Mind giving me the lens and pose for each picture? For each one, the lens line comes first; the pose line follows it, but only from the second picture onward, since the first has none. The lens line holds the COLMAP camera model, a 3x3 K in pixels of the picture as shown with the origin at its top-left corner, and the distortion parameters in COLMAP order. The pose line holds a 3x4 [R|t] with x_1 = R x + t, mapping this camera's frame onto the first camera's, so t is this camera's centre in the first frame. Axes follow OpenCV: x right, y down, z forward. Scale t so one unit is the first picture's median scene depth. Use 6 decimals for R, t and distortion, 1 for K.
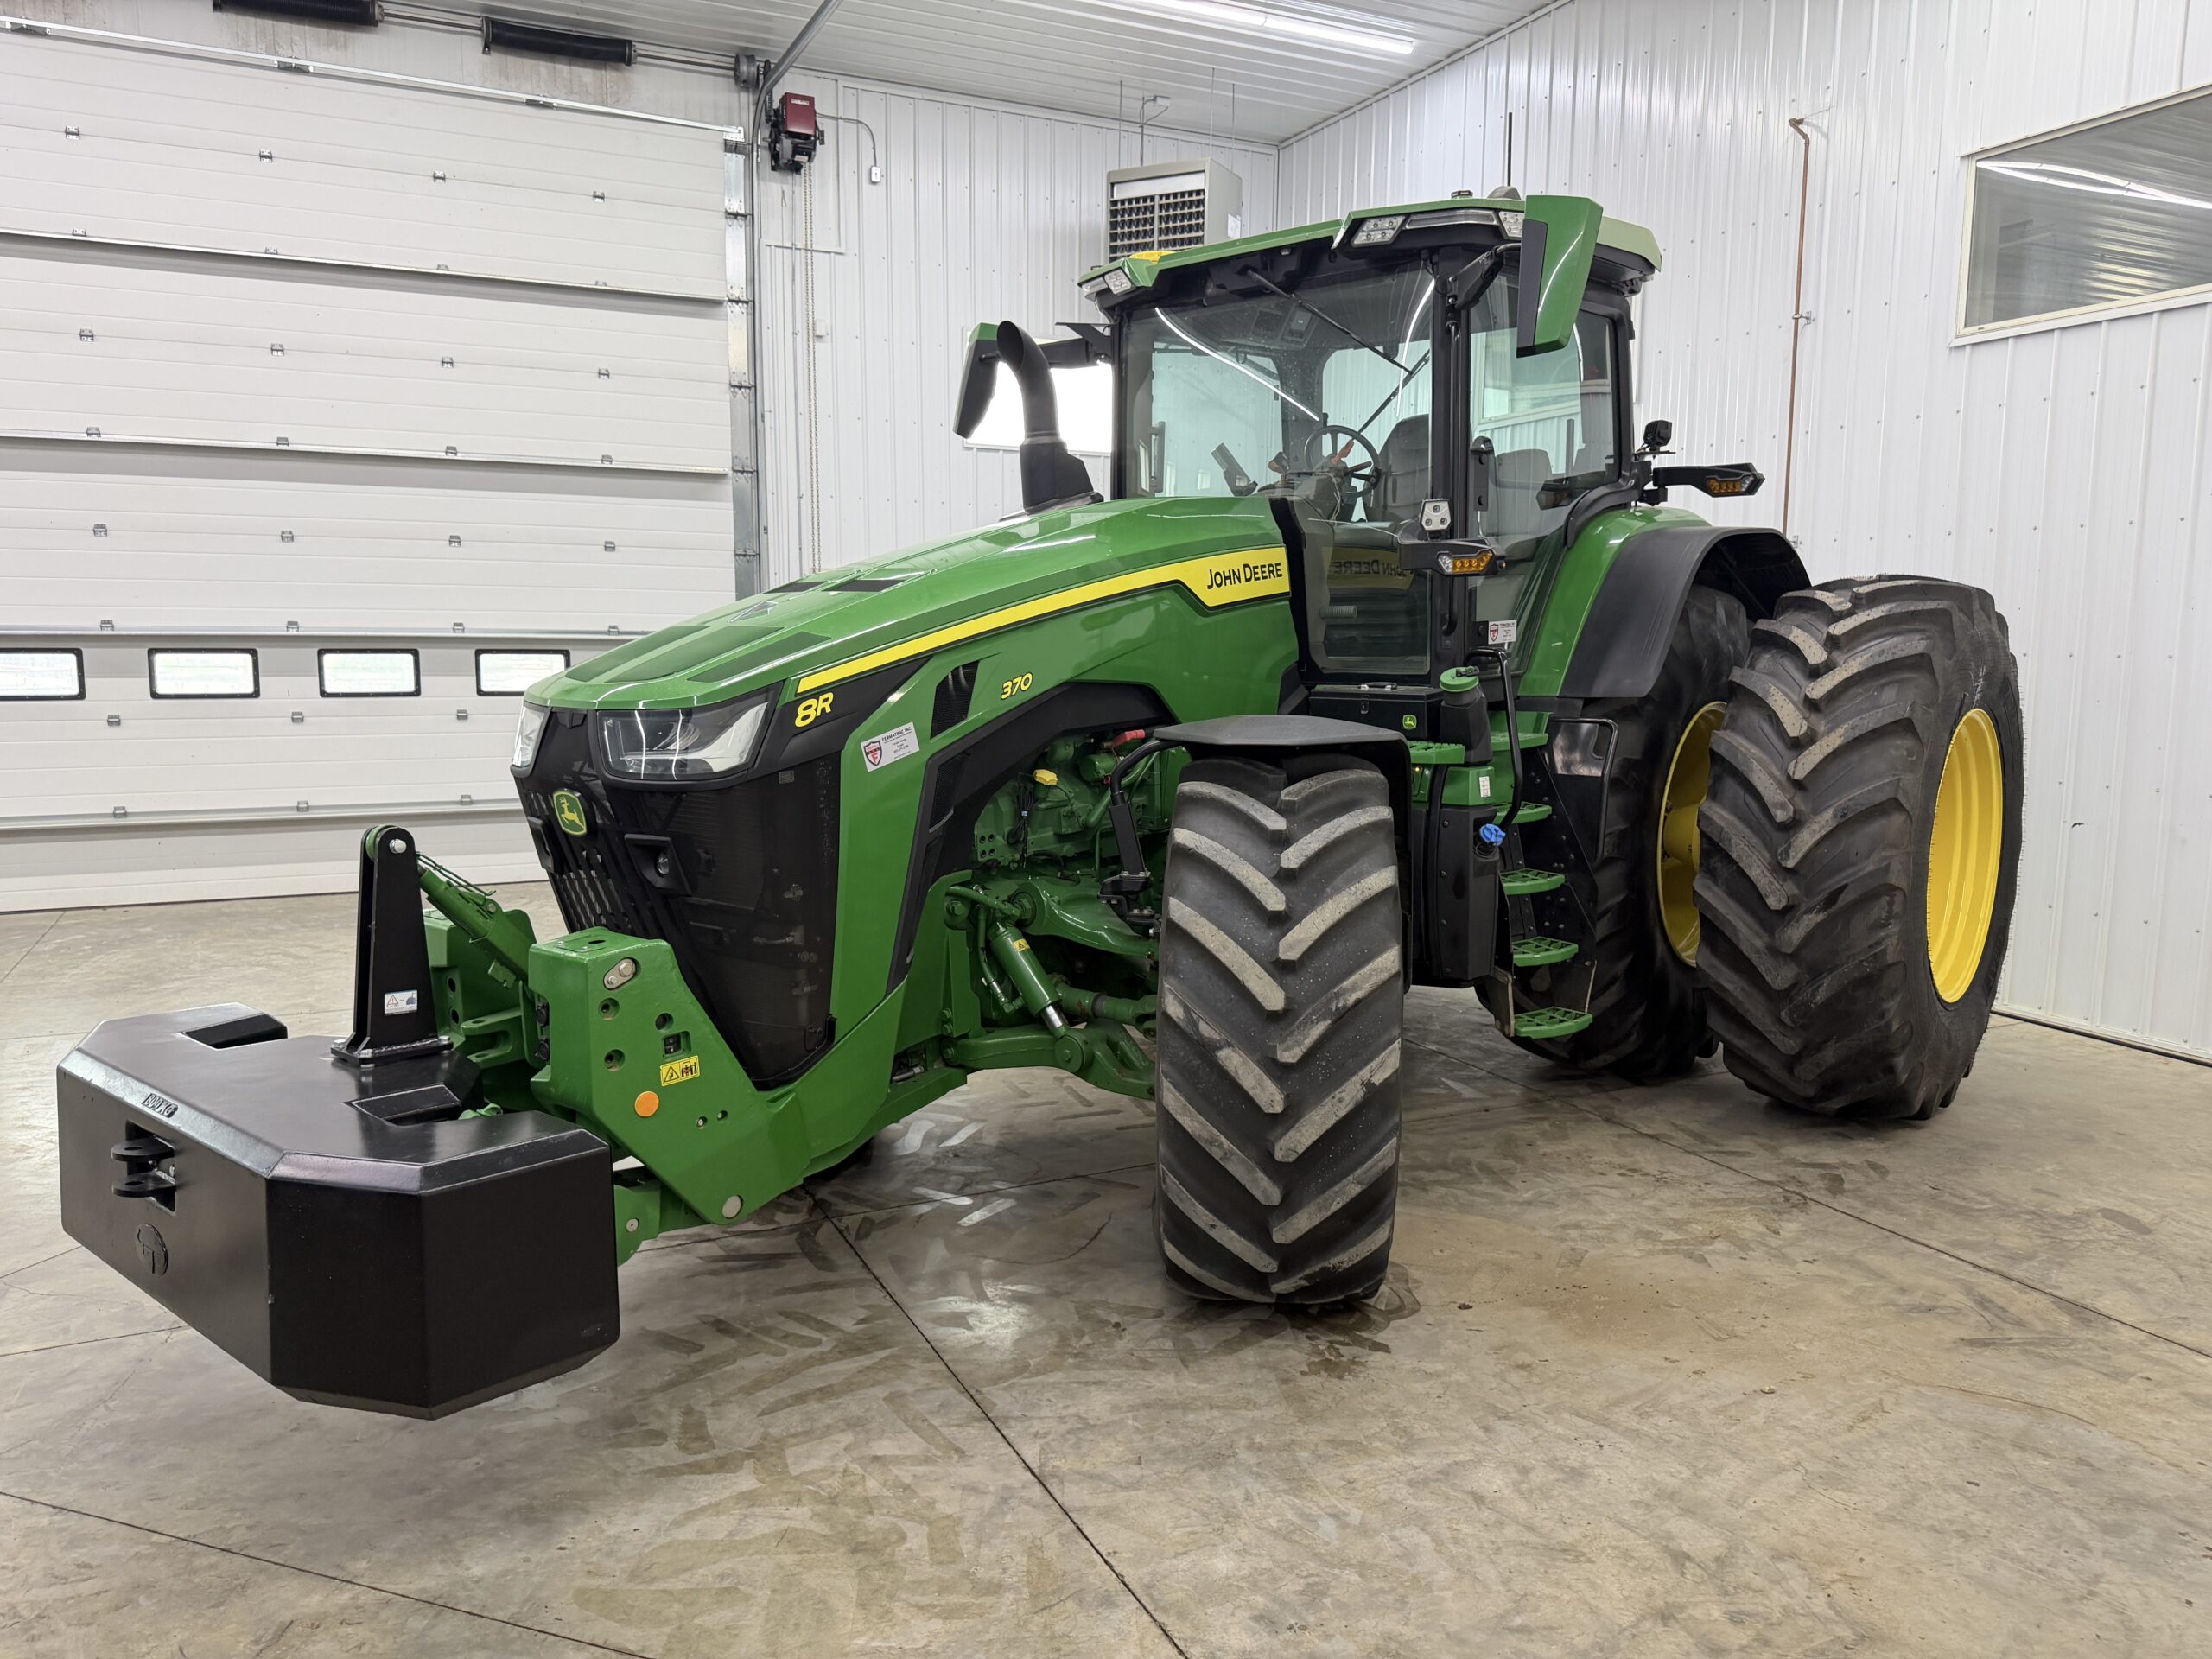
lens RADIAL K [[1582.3, 0, 1126.3], [0, 1582.3, 882.0], [0, 0, 1]] dist [0.069865, -0.093091]
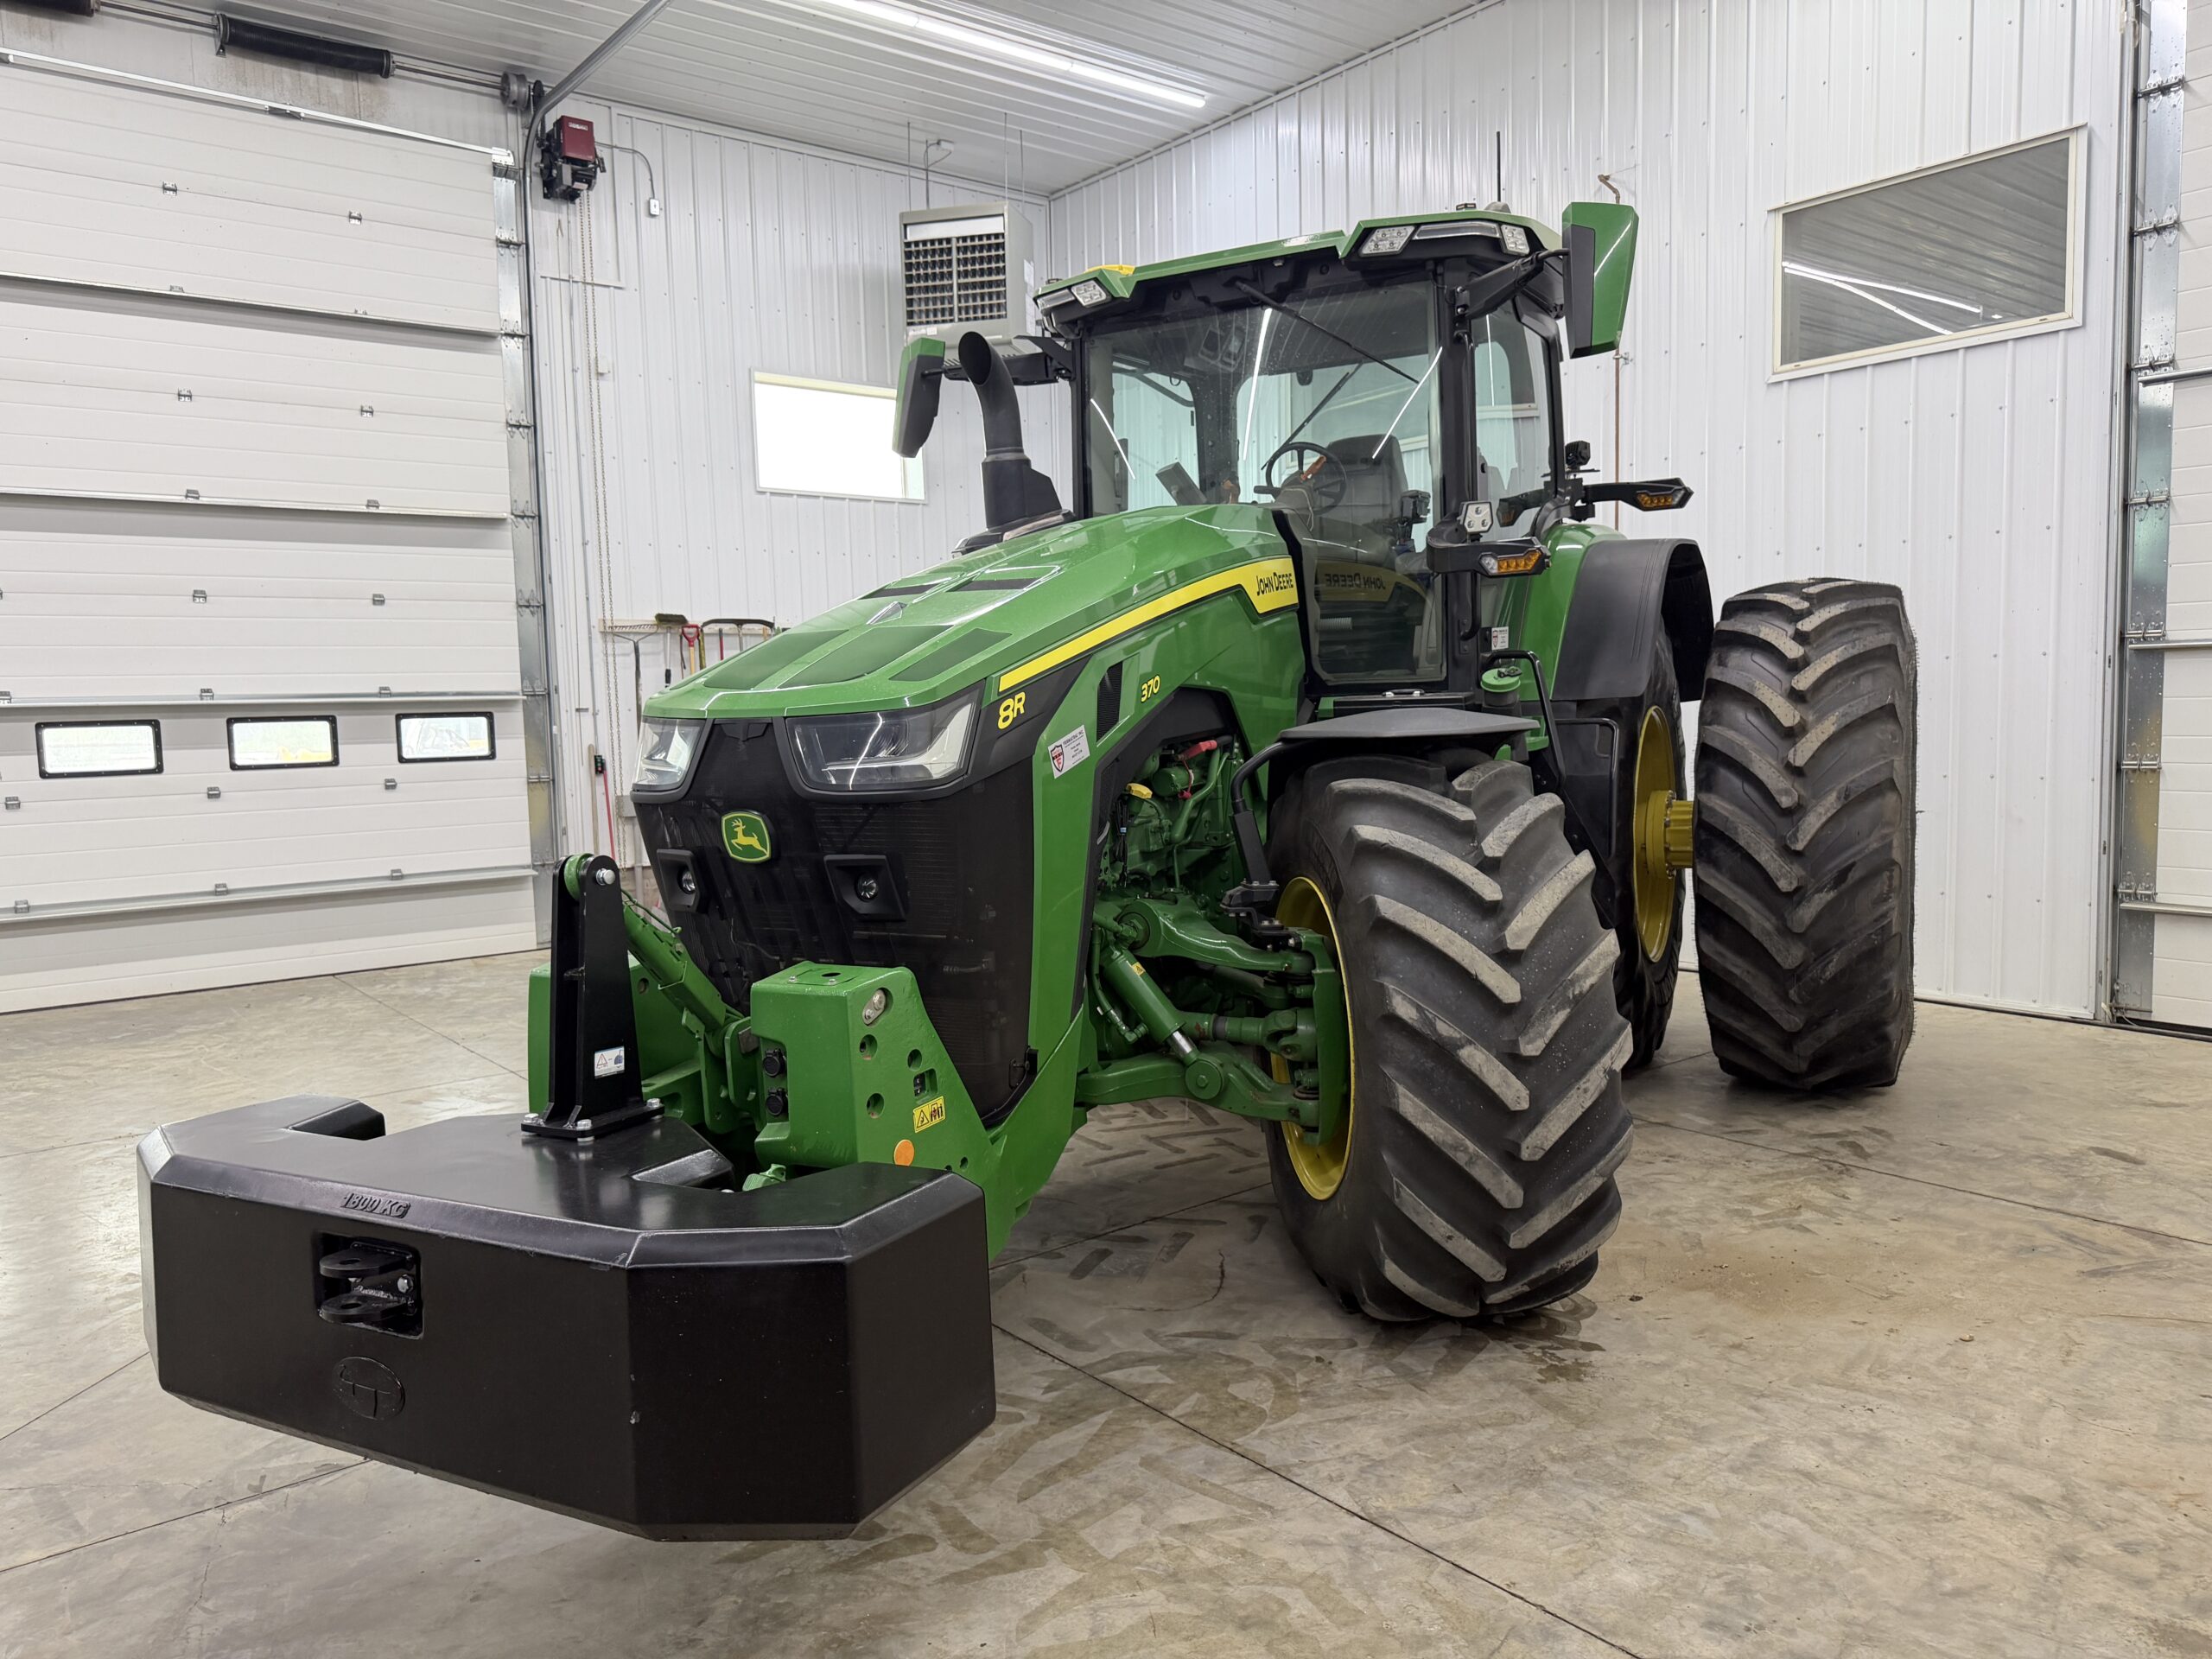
lens RADIAL K [[1582.8, 0, 1102.4], [0, 1582.8, 889.5], [0, 0, 1]] dist [0.039447, -0.041643]
pose [[0.973980, -0.058925, 0.218841, -0.261784], [0.067748, 0.997156, -0.033024, 0.020278], [-0.216272, 0.046990, 0.975202, 0.082163]]
